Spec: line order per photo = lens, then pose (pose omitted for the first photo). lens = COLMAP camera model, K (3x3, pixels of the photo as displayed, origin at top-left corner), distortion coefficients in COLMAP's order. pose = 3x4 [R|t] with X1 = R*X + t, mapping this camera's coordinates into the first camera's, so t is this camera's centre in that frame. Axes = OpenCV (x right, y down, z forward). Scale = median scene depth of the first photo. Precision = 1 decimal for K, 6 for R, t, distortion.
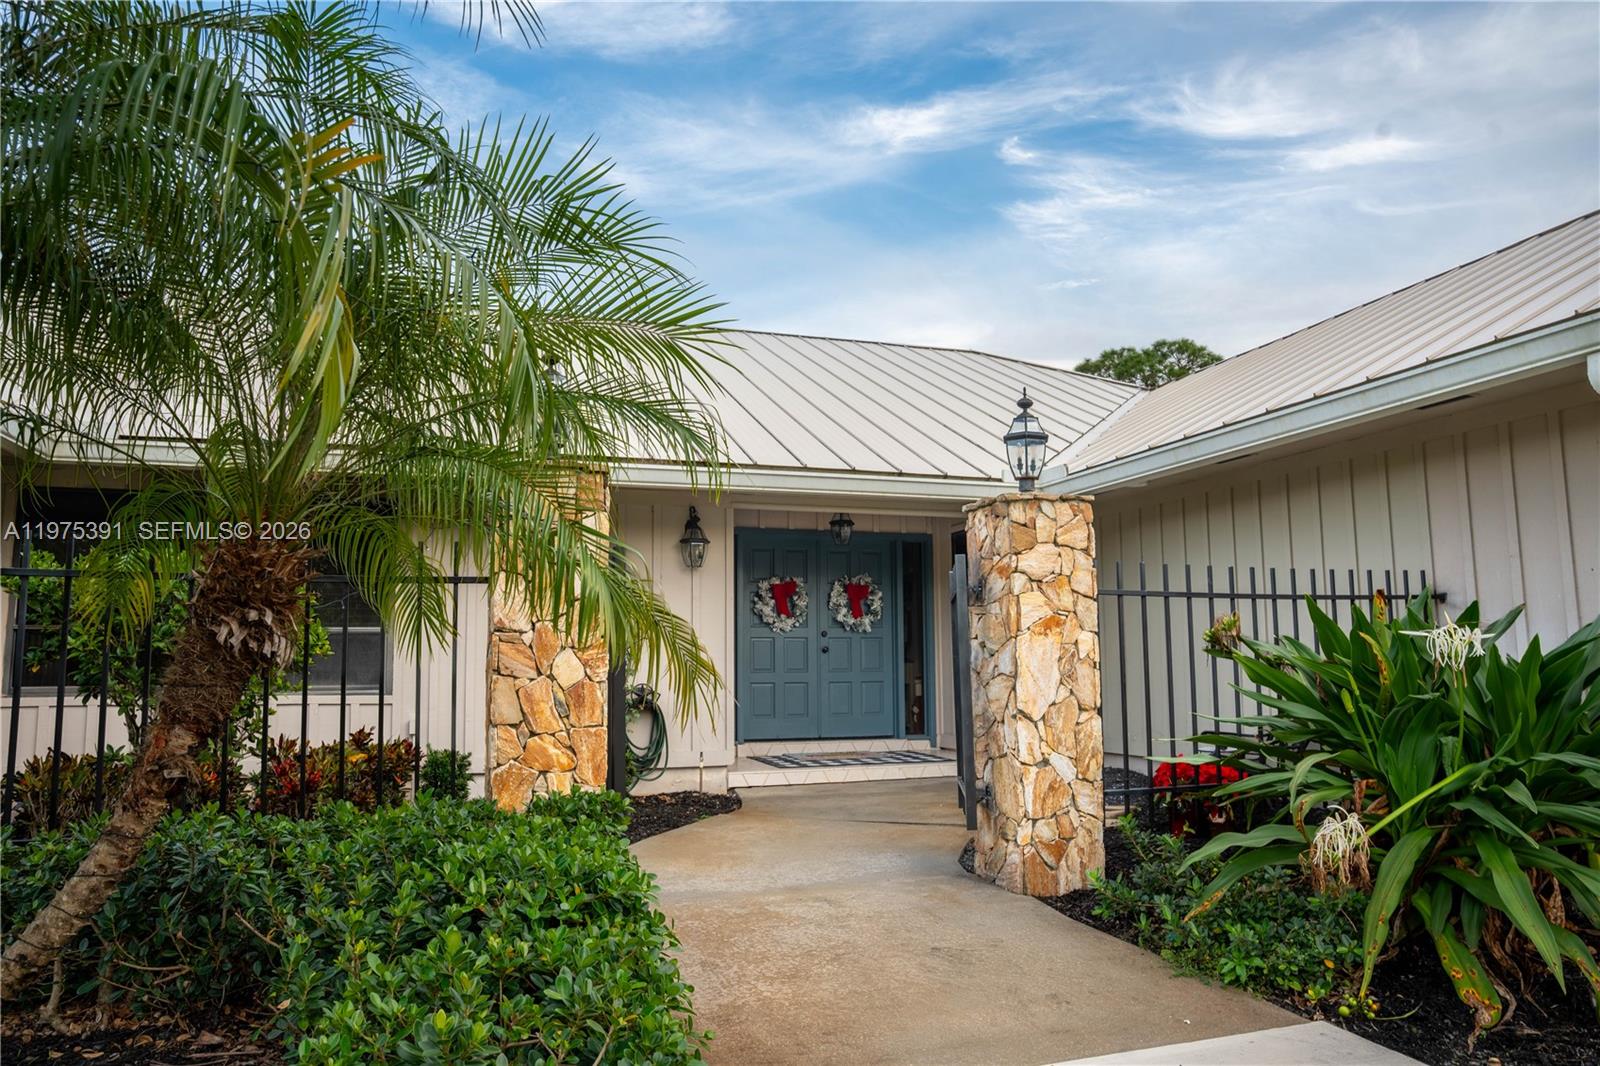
lens RADIAL K [[1107.8, 0, 800.0], [0, 1107.8, 533.0], [0, 0, 1]] dist [-0.005788, -0.000432]
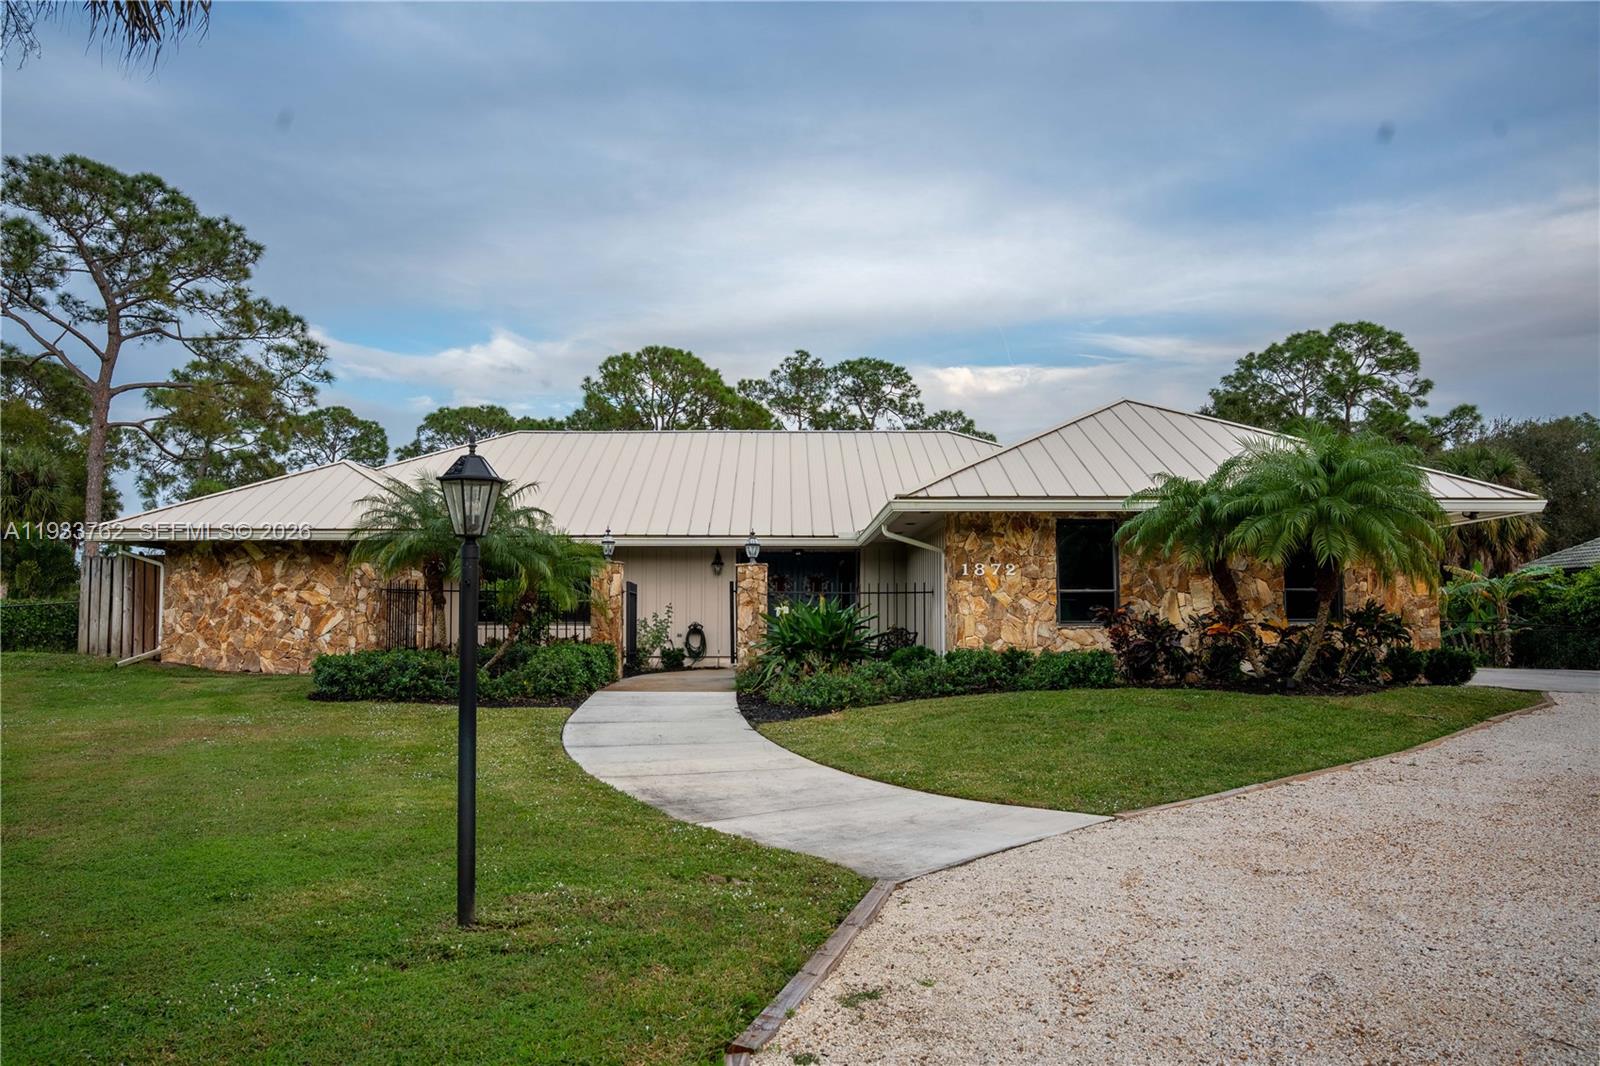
lens RADIAL K [[1107.8, 0, 800.0], [0, 1107.8, 533.0], [0, 0, 1]] dist [-0.005788, -0.000432]
pose [[0.954128, -0.015970, -0.298973, 1.160527], [0.029354, 0.998755, 0.040327, -0.218143], [0.297957, -0.047253, 0.953409, -1.799887]]
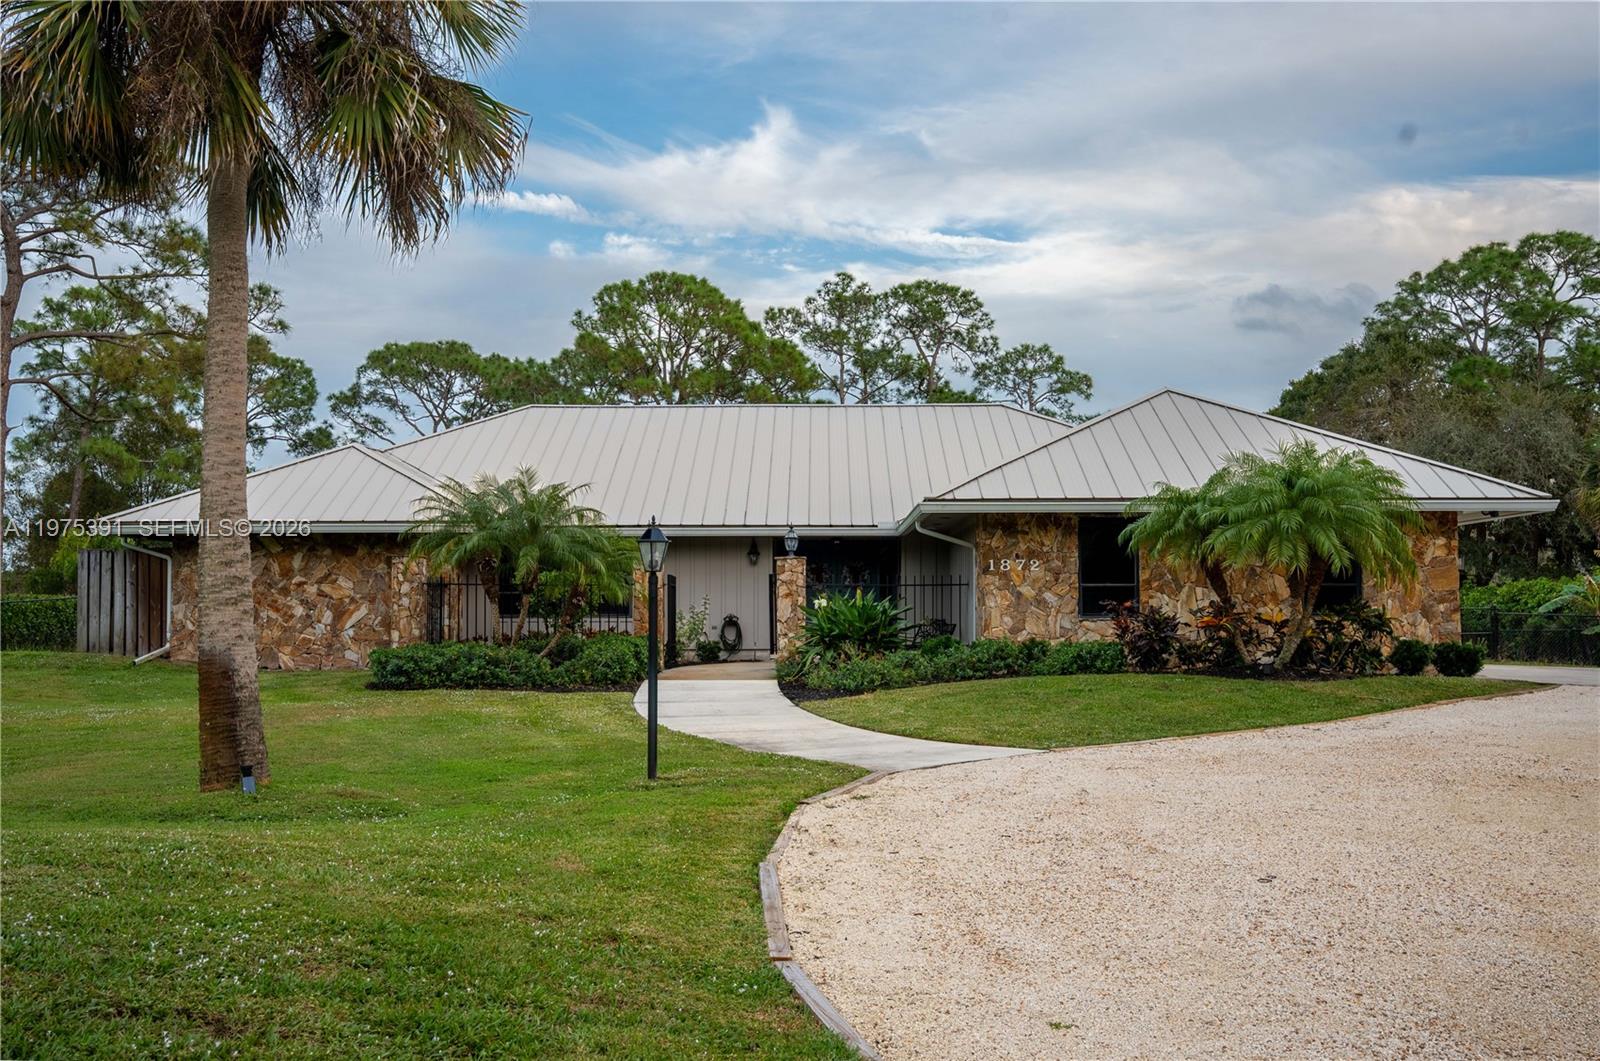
lens RADIAL K [[1531.3, 0, 838.5], [0, 1531.3, 505.3], [0, 0, 1]] dist [0.171015, -0.006684]
pose [[0.952956, -0.014029, -0.302785, 1.523002], [0.030954, 0.998210, 0.051173, -0.362871], [0.301525, -0.058138, 0.951684, -2.889522]]
